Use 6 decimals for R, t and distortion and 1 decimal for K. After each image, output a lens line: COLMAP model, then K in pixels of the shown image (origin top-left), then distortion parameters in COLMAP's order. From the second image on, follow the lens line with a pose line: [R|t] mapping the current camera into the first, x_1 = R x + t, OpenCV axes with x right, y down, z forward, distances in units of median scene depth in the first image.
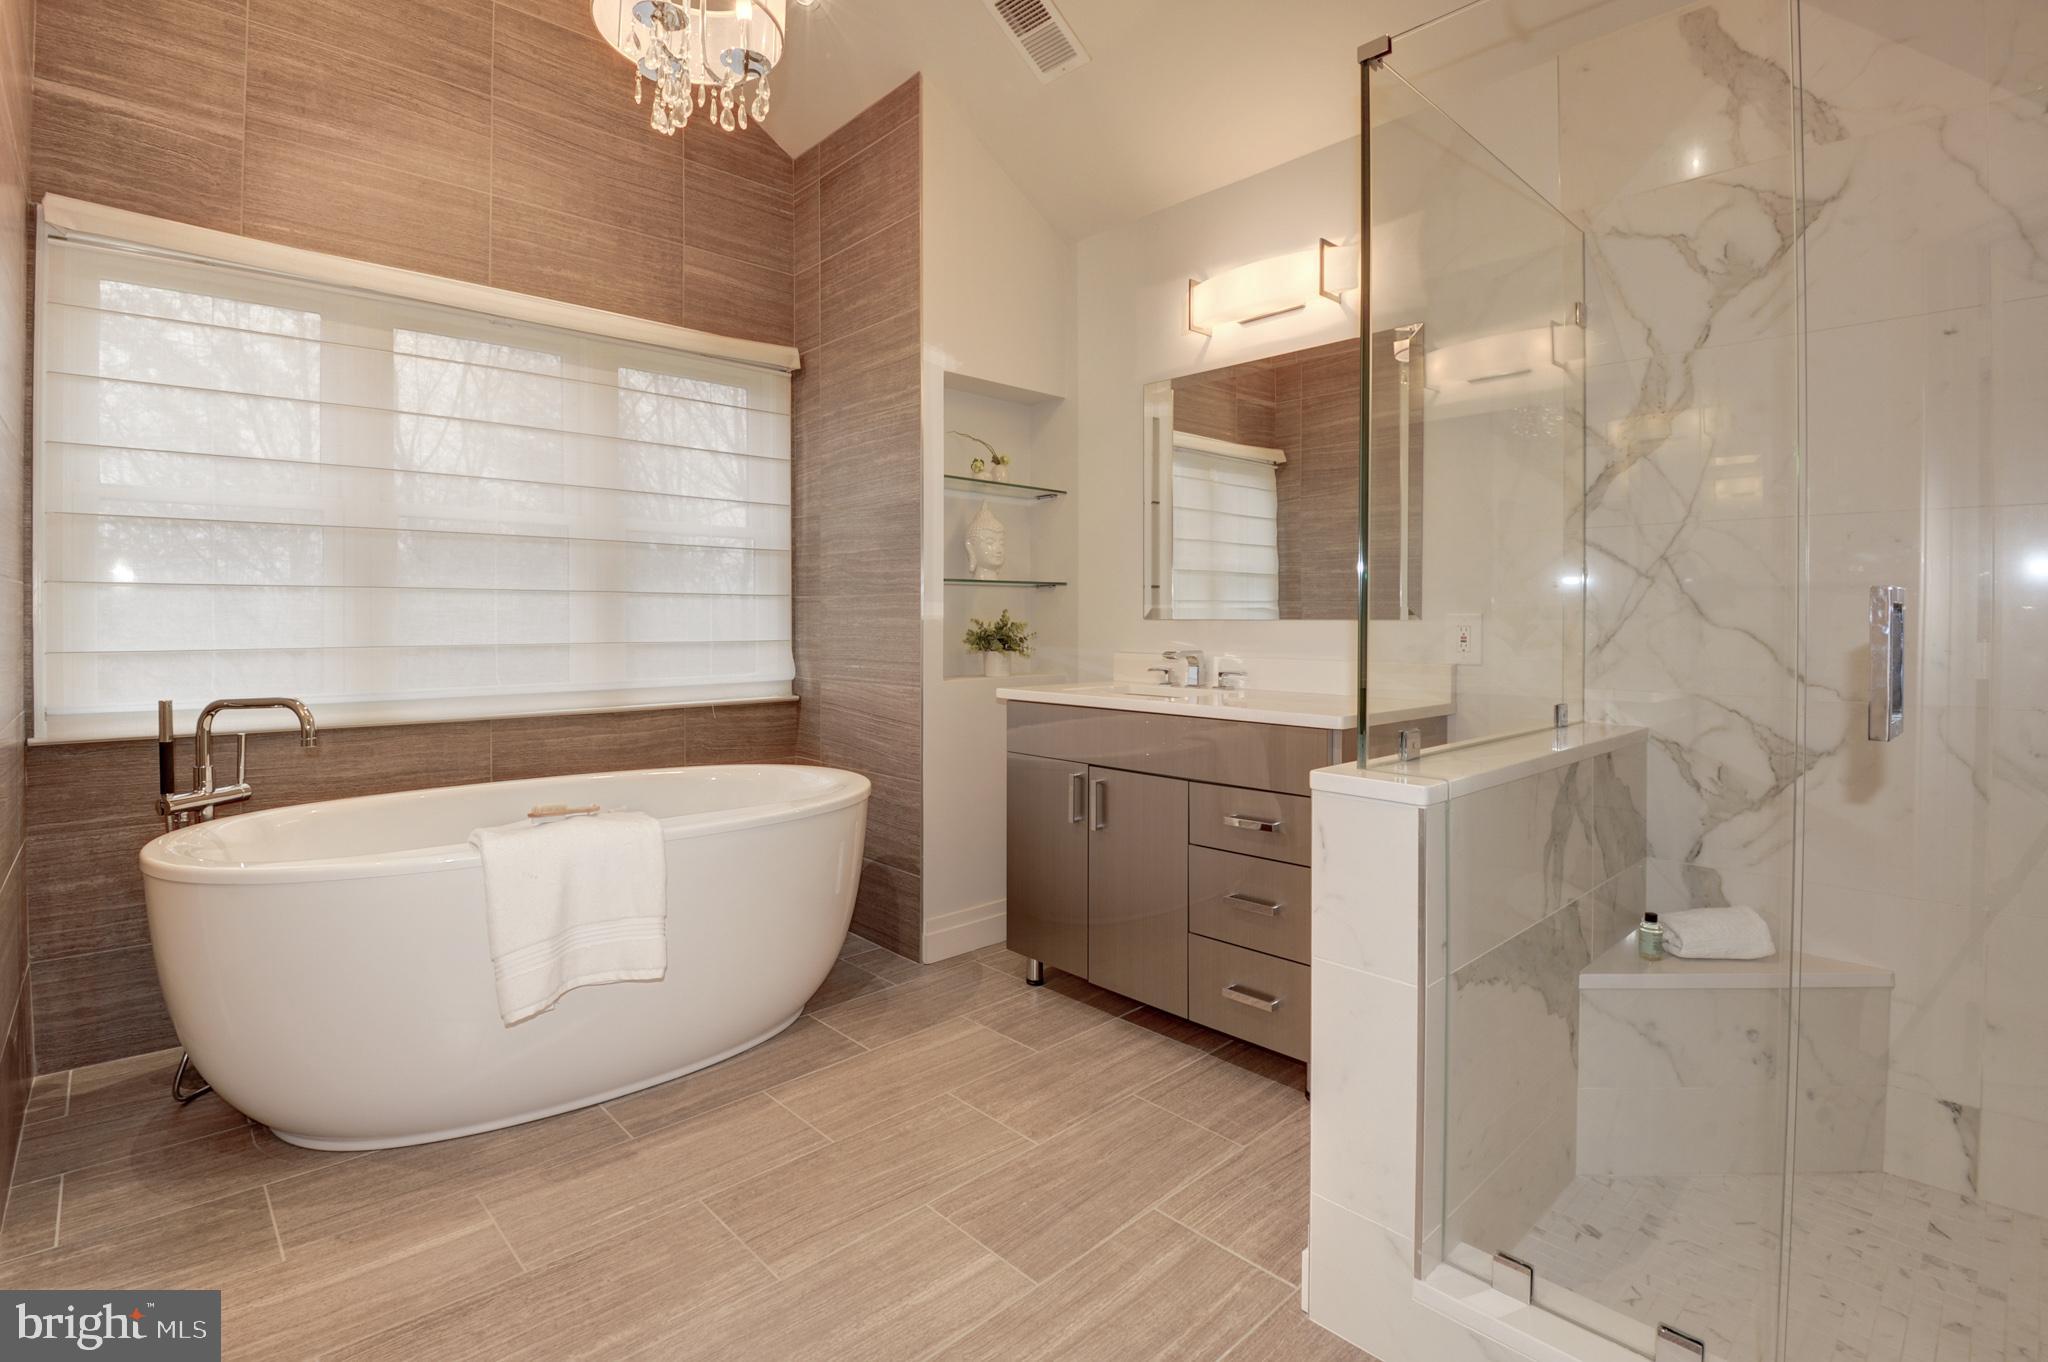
lens RADIAL K [[955.2, 0, 1029.6], [0, 955.2, 640.0], [0, 0, 1]] dist [-0.000670, -0.019300]
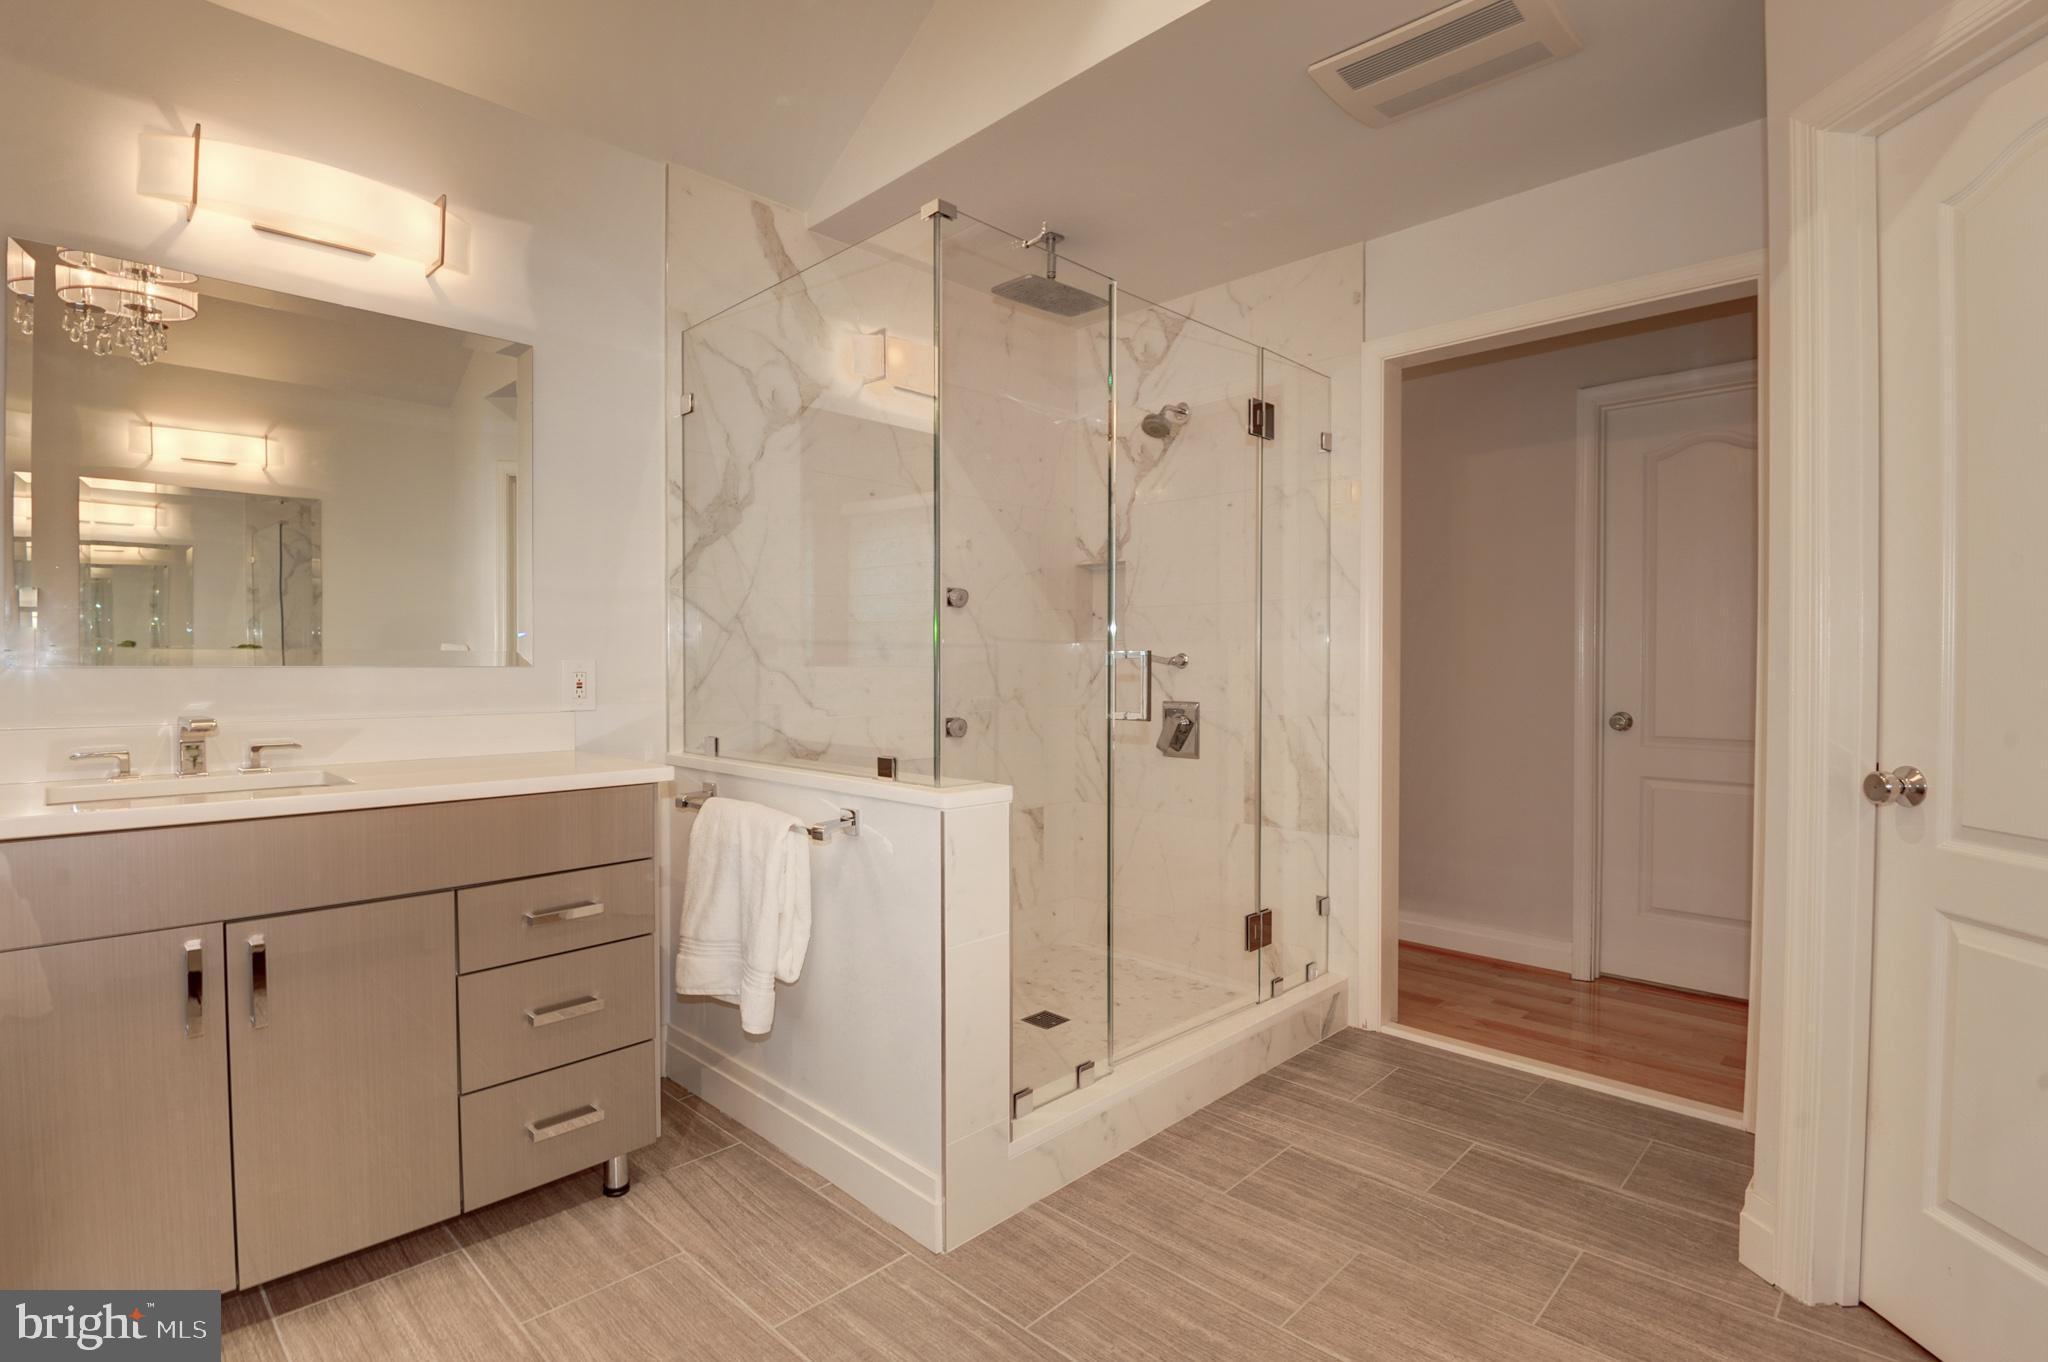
lens RADIAL K [[970.8, 0, 991.3], [0, 970.8, 688.8], [0, 0, 1]] dist [0.000930, -0.025552]
pose [[-0.026551, -0.029417, 0.999215, -0.583260], [0.019989, 0.999351, 0.029952, -0.019340], [-0.999448, 0.020768, -0.025946, 0.618078]]
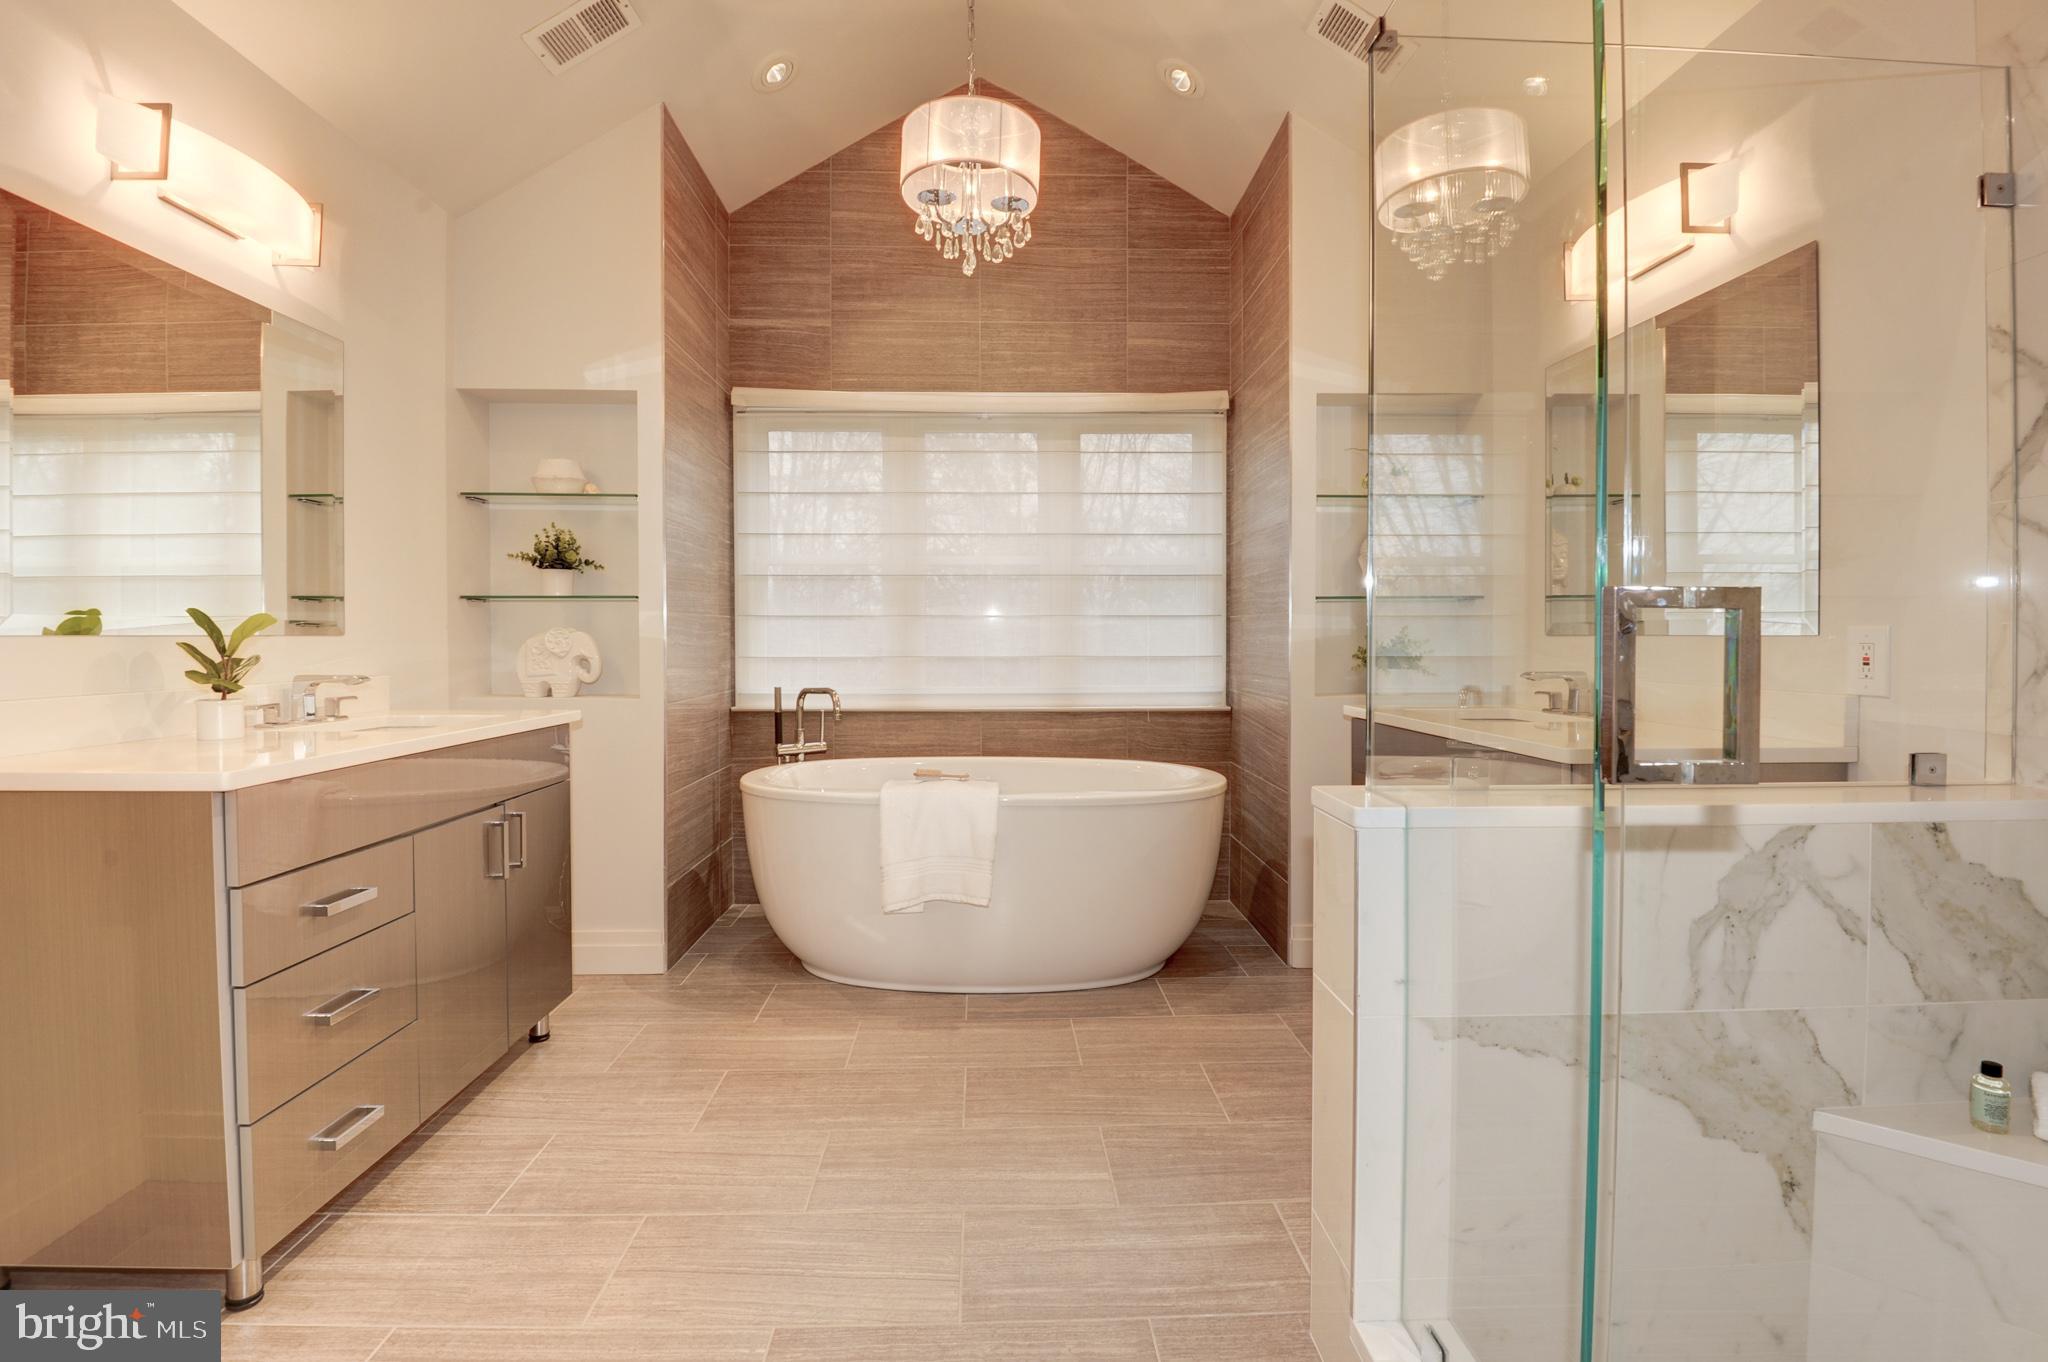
lens RADIAL K [[951.5, 0, 1027.9], [0, 951.5, 669.8], [0, 0, 1]] dist [0.002635, -0.023492]
pose [[0.748570, 0.019460, -0.662770, 0.463698], [-0.012182, 0.999804, 0.015596, 0.002458], [0.662944, -0.003601, 0.748660, 0.038619]]
